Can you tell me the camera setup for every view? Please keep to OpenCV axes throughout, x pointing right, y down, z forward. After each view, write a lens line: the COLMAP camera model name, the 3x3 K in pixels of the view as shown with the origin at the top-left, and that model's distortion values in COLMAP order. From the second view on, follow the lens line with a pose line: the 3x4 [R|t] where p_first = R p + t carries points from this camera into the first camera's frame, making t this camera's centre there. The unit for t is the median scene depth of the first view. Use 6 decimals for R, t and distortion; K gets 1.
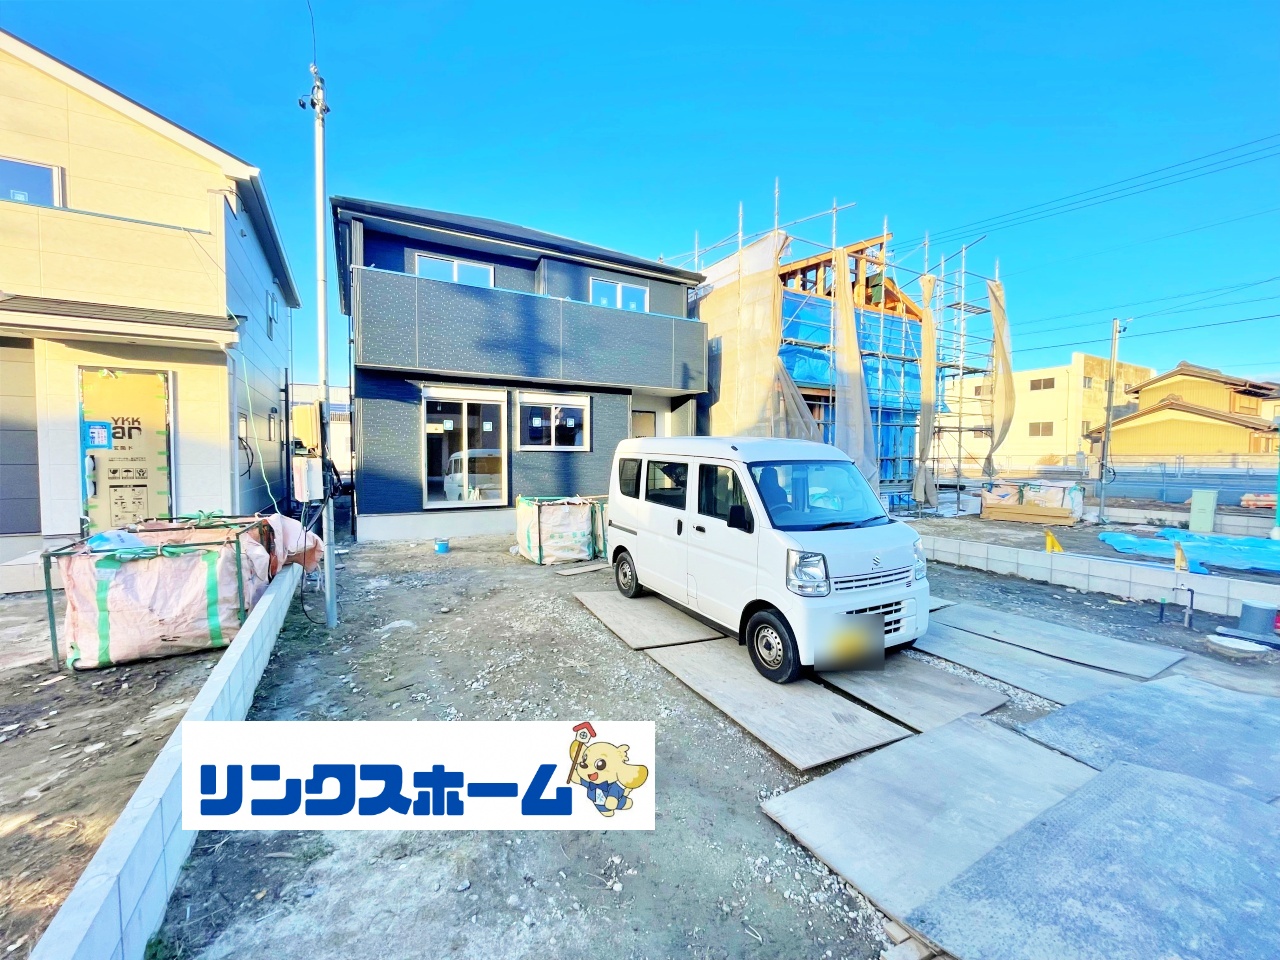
lens RADIAL K [[515.9, 0, 638.4], [0, 515.9, 477.0], [0, 0, 1]] dist [-0.004195, 0.000067]
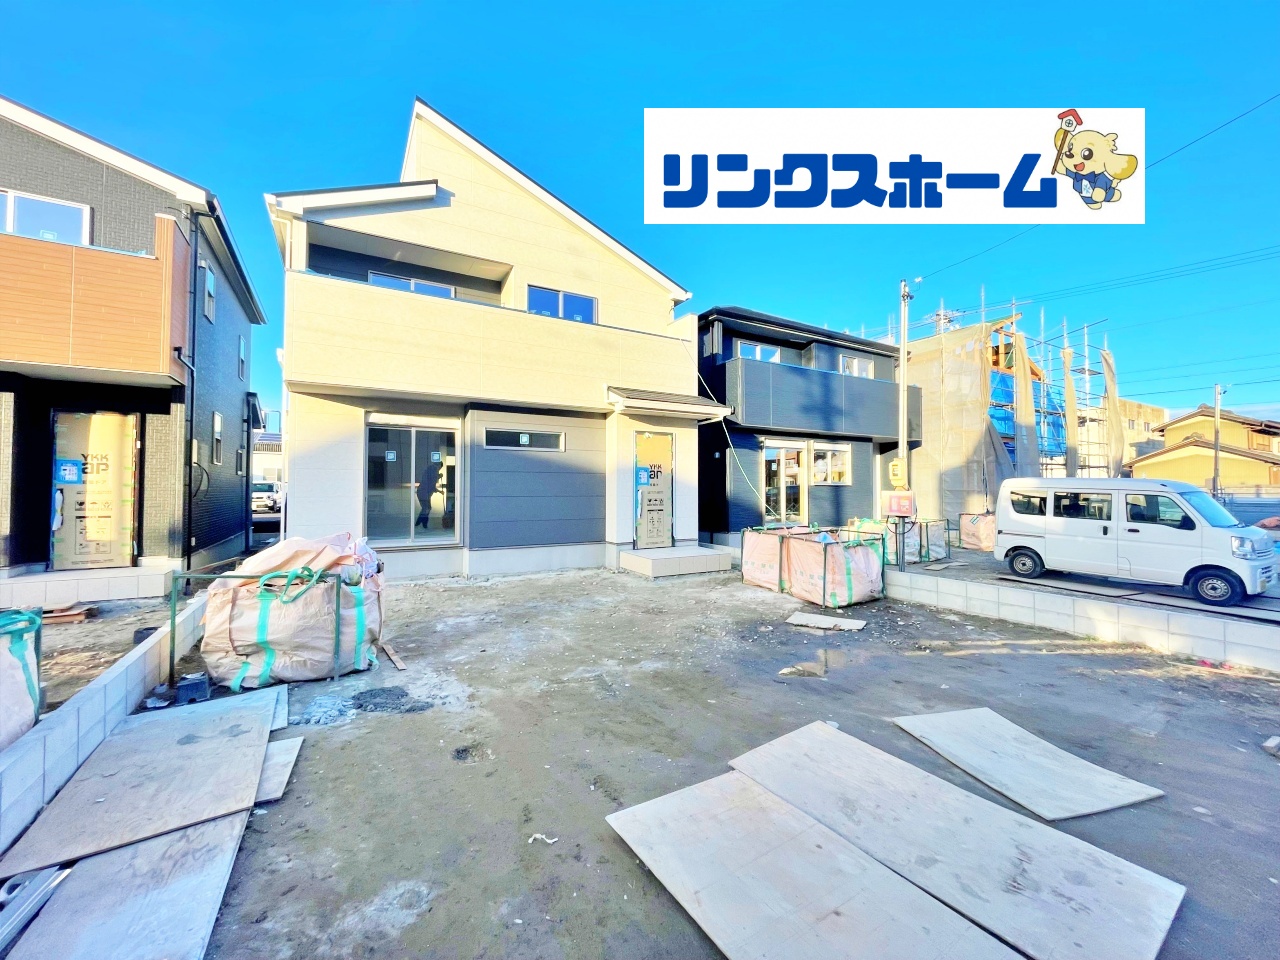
lens RADIAL K [[515.9, 0, 637.1], [0, 515.9, 477.7], [0, 0, 1]] dist [-0.004195, 0.000067]
pose [[0.999804, -0.001665, 0.019707, -0.669686], [0.002859, 0.998151, -0.060719, 0.008874], [-0.019570, 0.060763, 0.997960, -0.309168]]
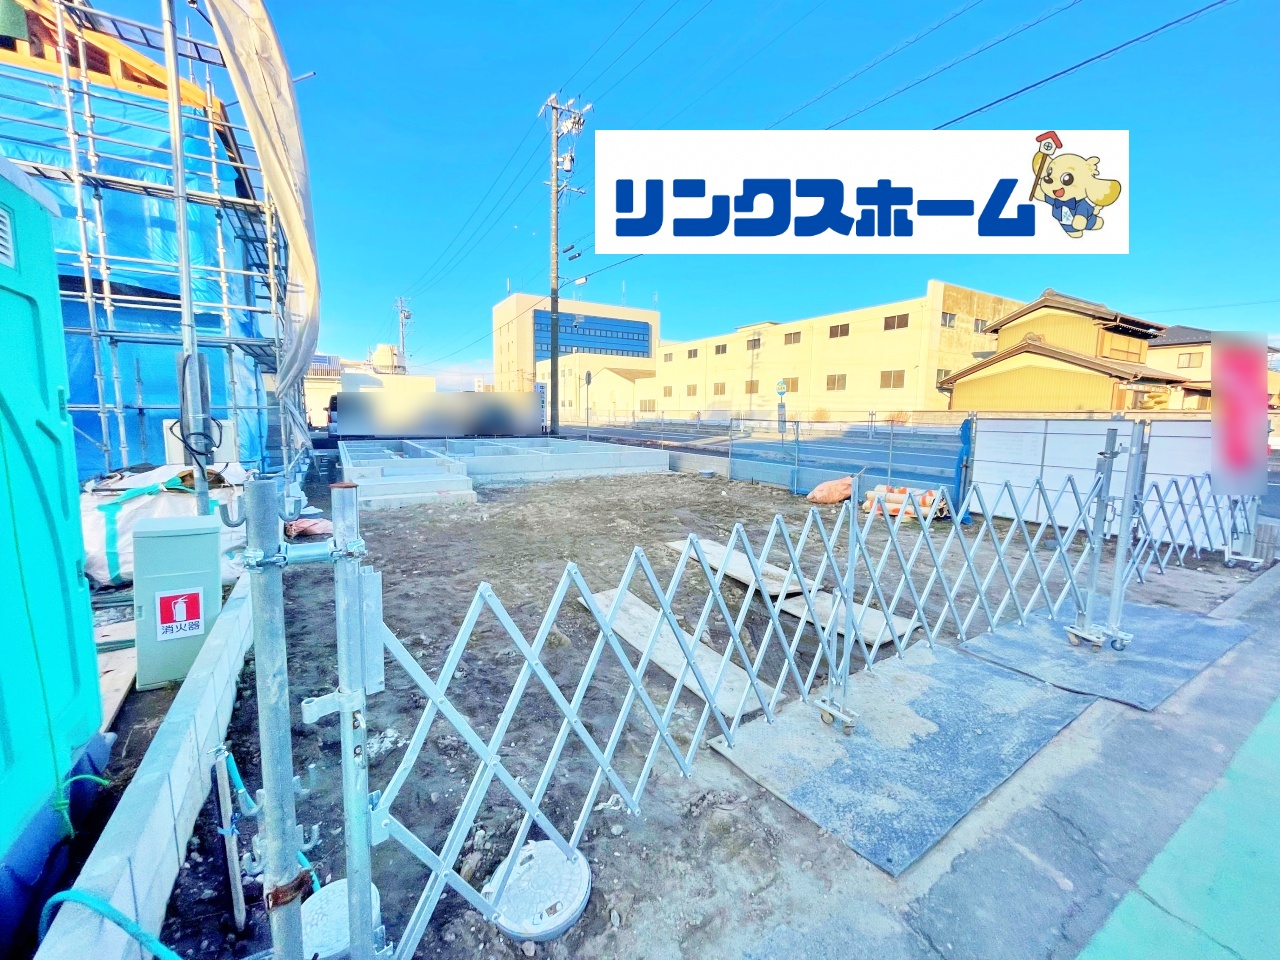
lens RADIAL K [[515.9, 0, 636.4], [0, 515.9, 474.9], [0, 0, 1]] dist [-0.004195, 0.000067]
pose [[0.999547, 0.004833, 0.029717, 1.381186], [-0.007222, 0.996703, 0.080817, -0.023024], [-0.029228, -0.080995, 0.996286, 0.752560]]
